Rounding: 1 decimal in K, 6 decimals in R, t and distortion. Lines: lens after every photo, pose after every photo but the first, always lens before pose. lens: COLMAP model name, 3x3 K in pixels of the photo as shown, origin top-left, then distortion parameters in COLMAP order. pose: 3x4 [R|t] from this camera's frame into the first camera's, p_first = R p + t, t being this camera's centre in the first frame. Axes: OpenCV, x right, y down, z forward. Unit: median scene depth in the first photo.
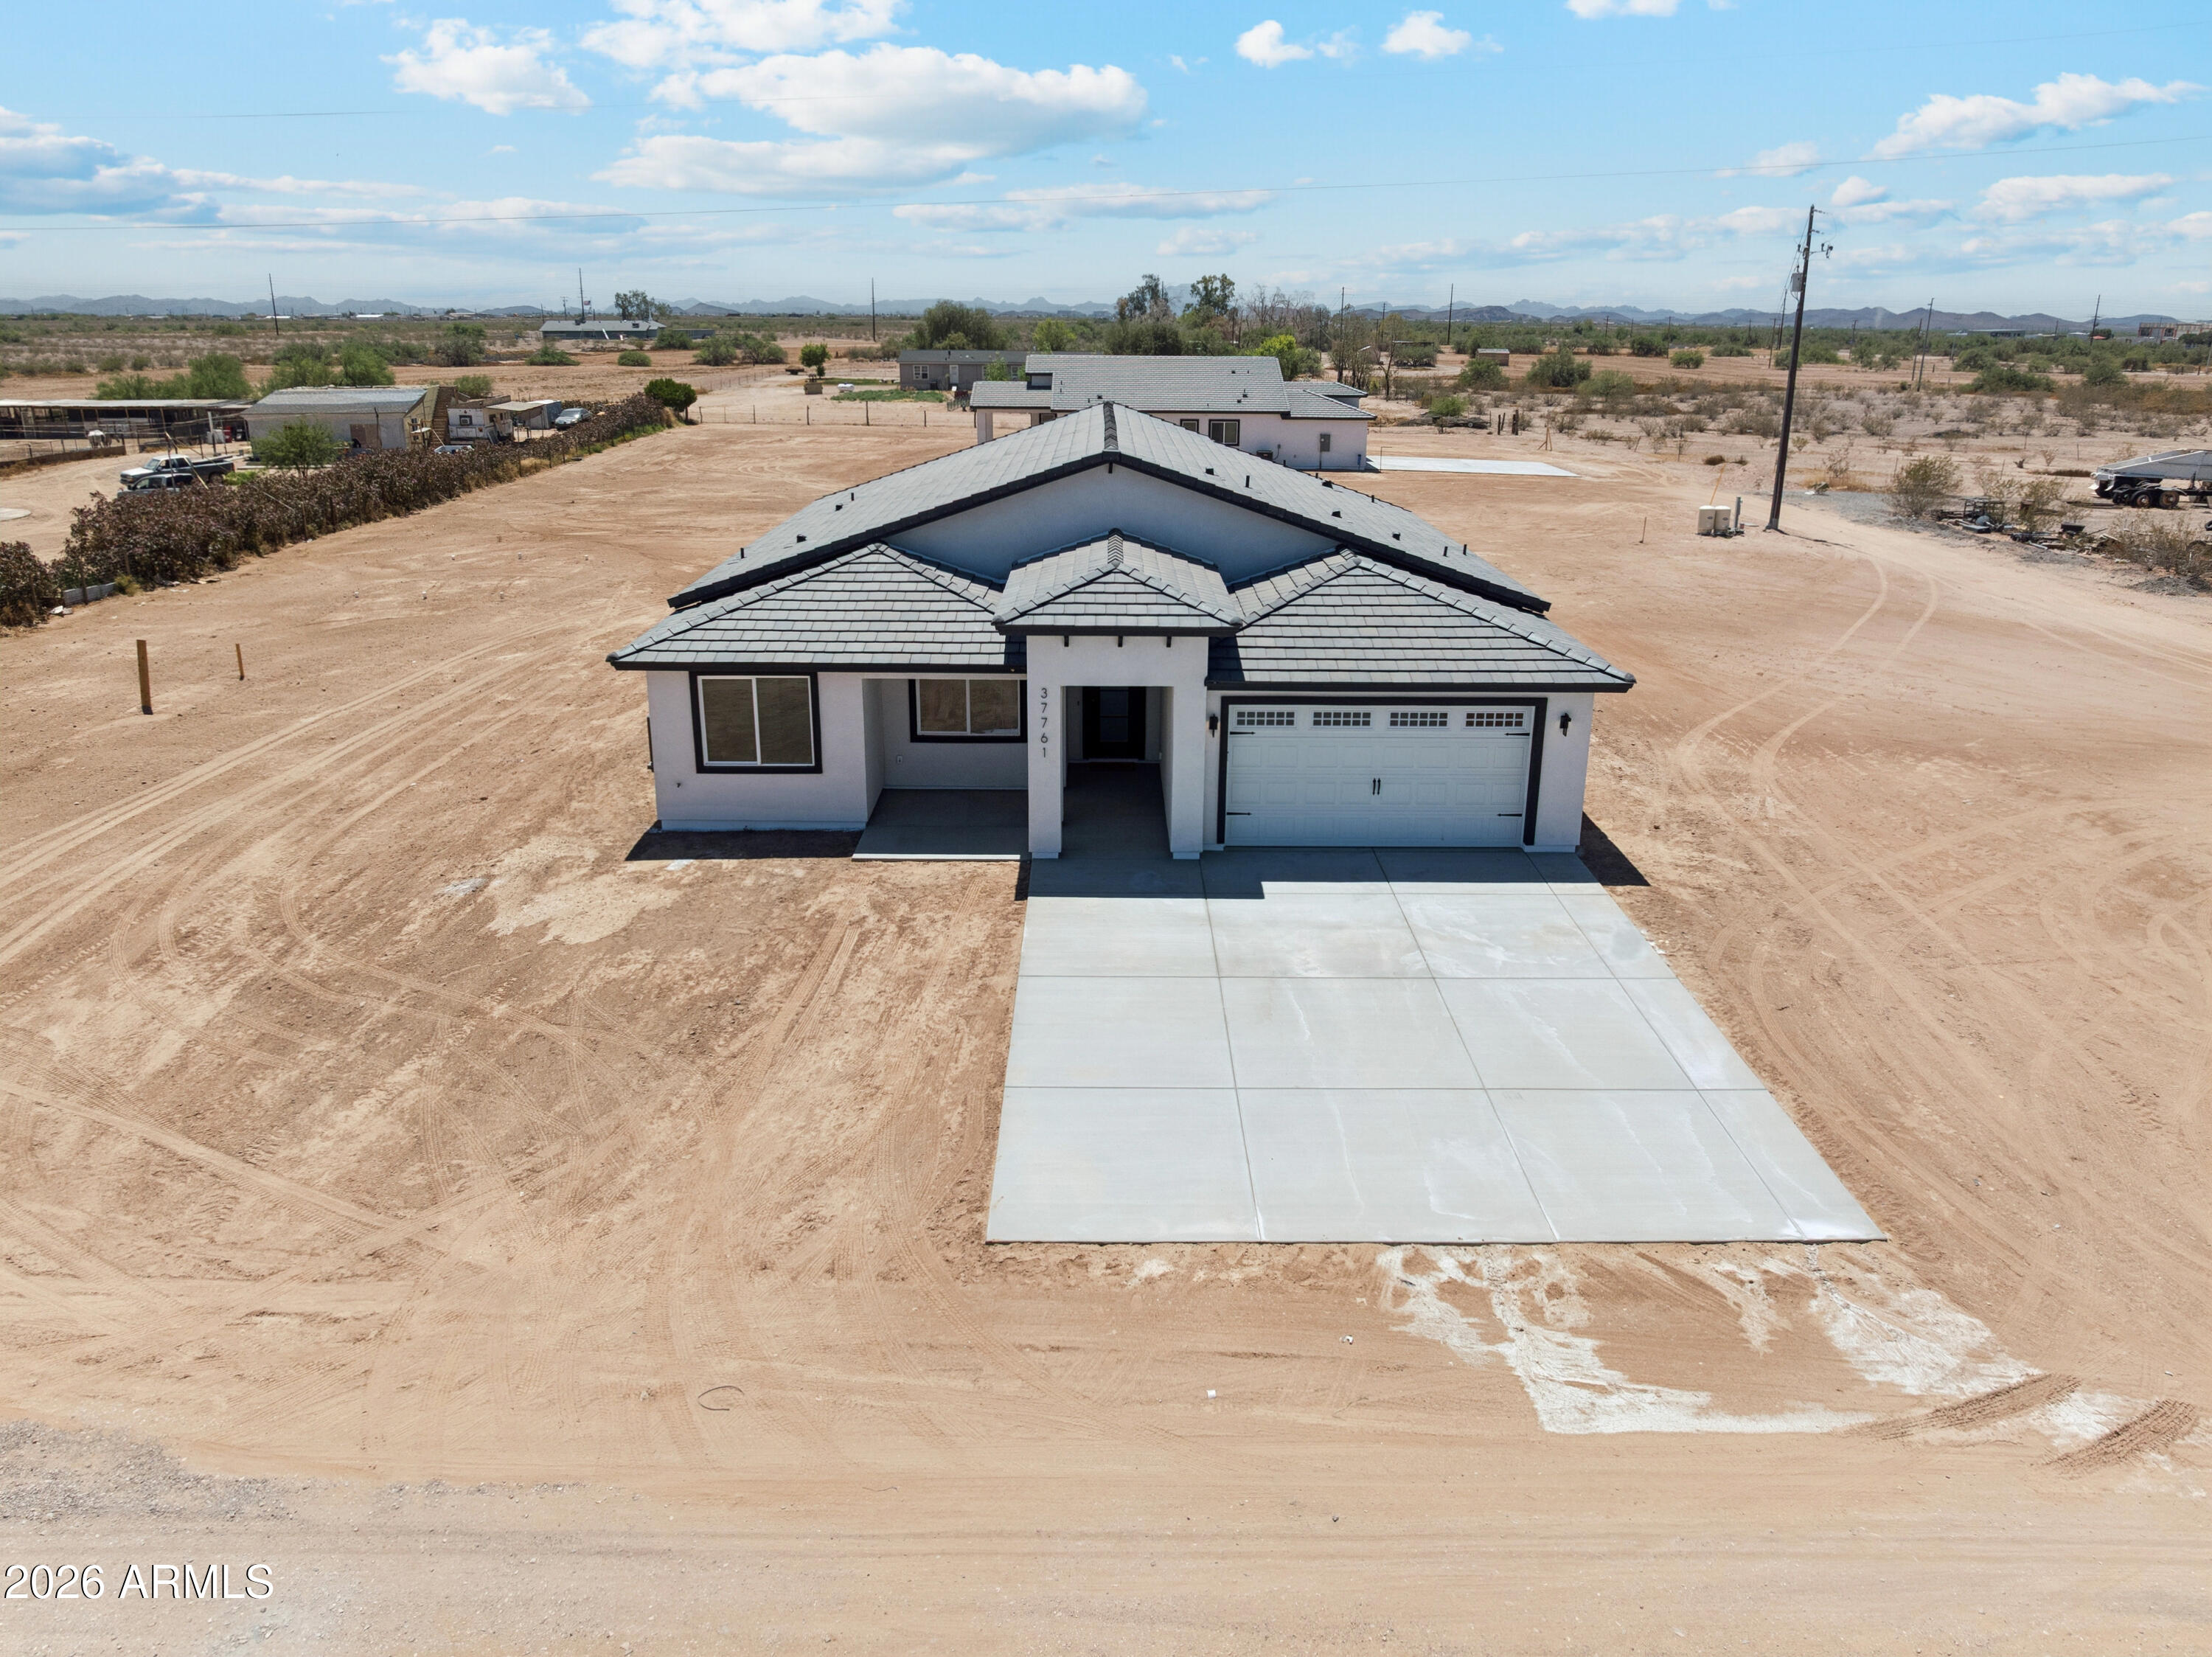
lens RADIAL K [[1574.2, 0, 1117.9], [0, 1574.2, 776.3], [0, 0, 1]] dist [-0.042996, 0.011872]
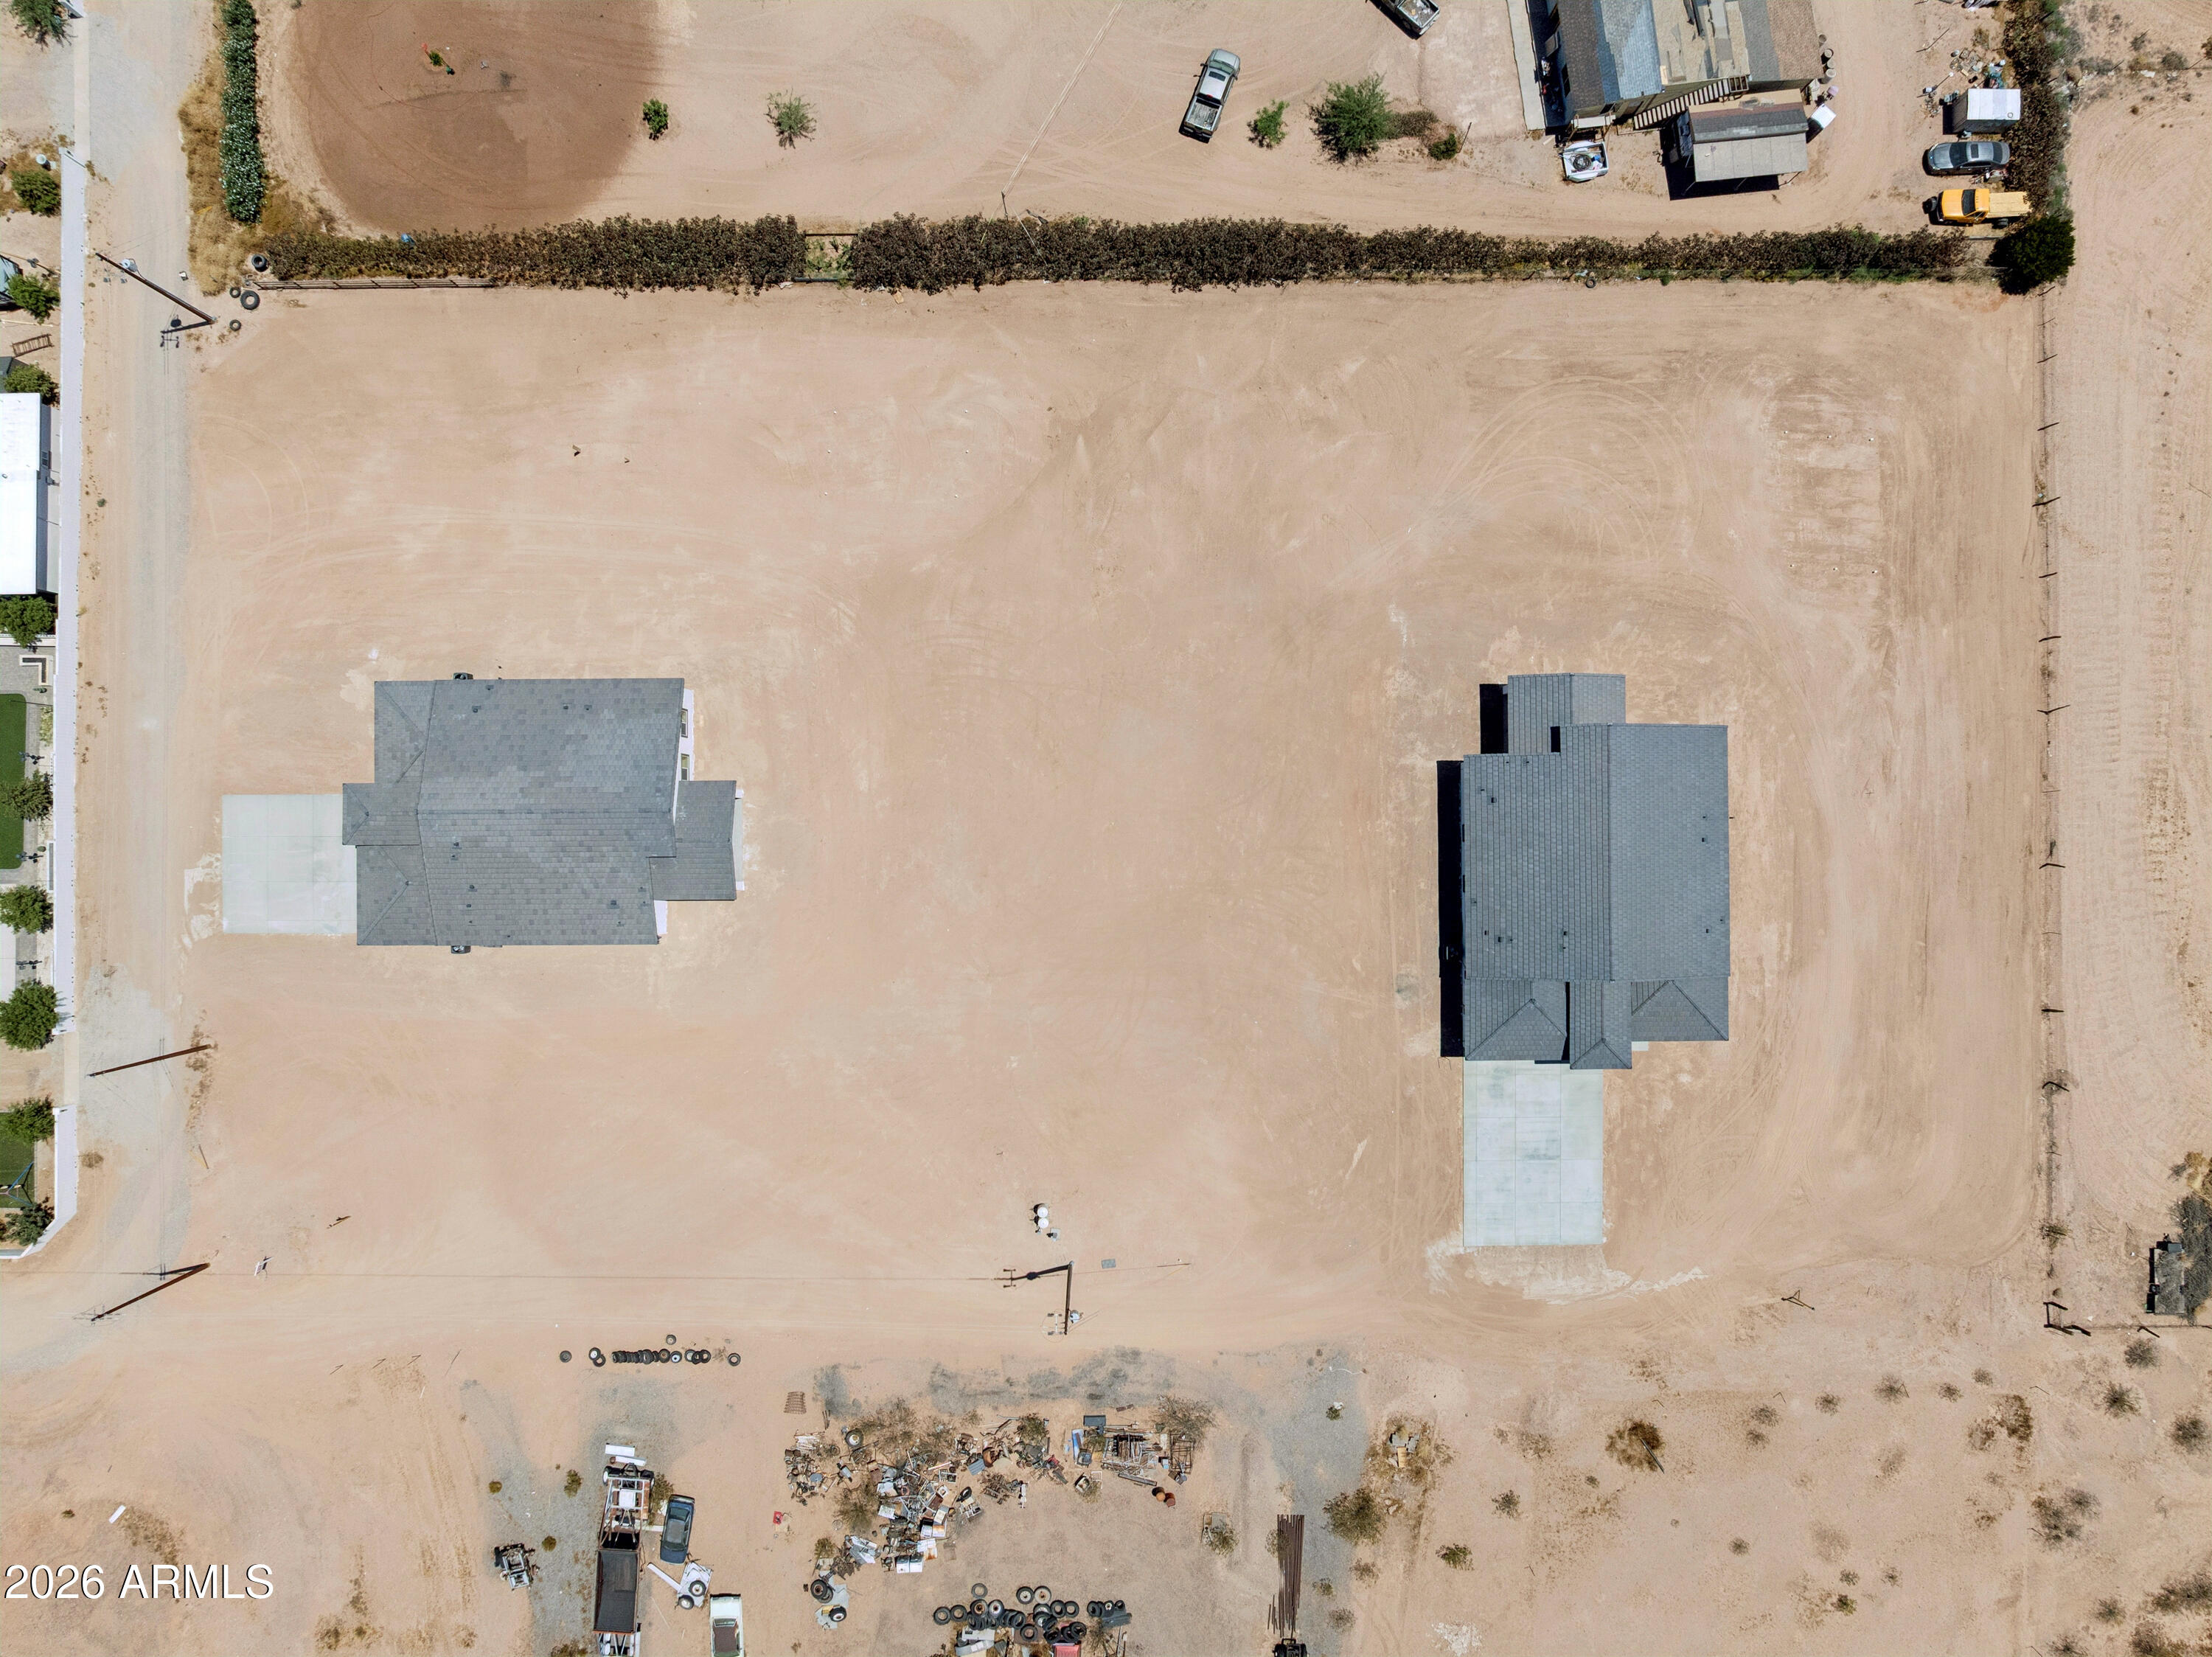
lens RADIAL K [[1574.2, 0, 1097.4], [0, 1574.2, 813.7], [0, 0, 1]] dist [-0.042996, 0.011872]
pose [[-0.004241, 0.999944, -0.009650, 0.026683], [-0.279367, 0.008081, 0.960150, -4.446417], [0.960175, 0.006767, 0.279318, 1.718817]]
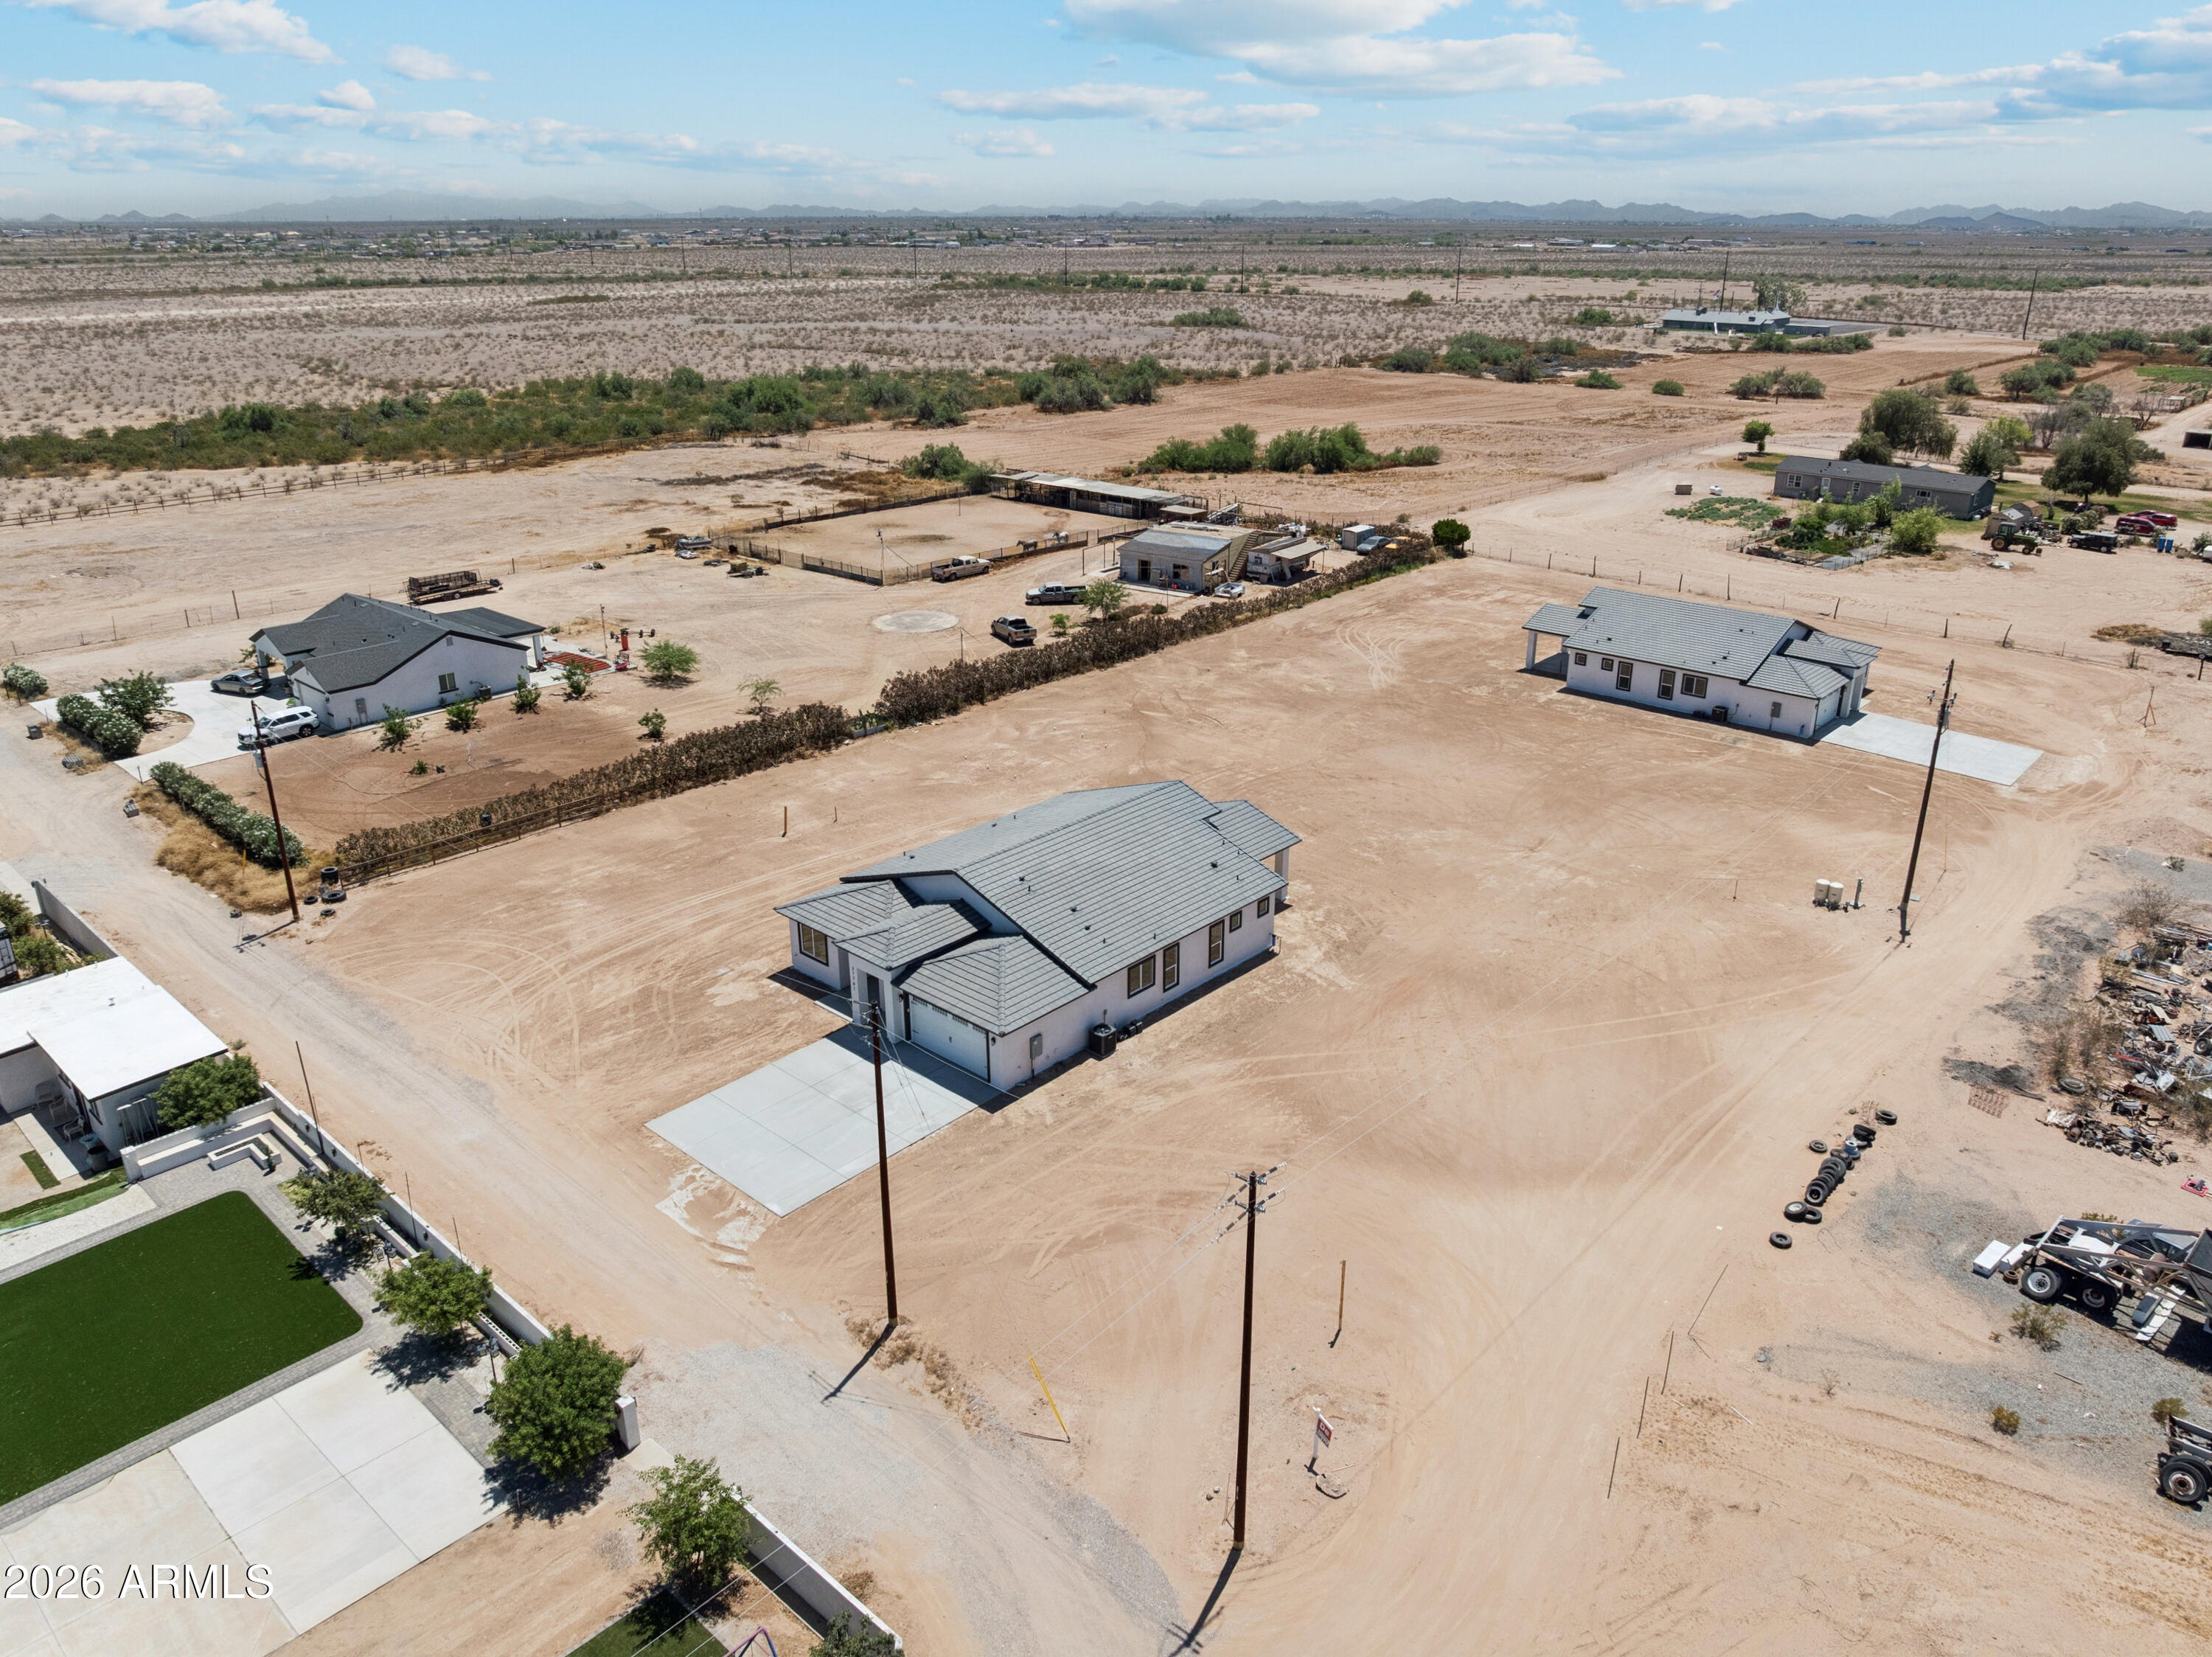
lens RADIAL K [[1574.2, 0, 1118.1], [0, 1574.2, 810.2], [0, 0, 1]] dist [-0.042996, 0.011872]
pose [[0.736188, 0.236260, -0.634199, 2.004939], [-0.187387, 0.971609, 0.144435, -0.819159], [0.650318, 0.012510, 0.759559, -0.801013]]
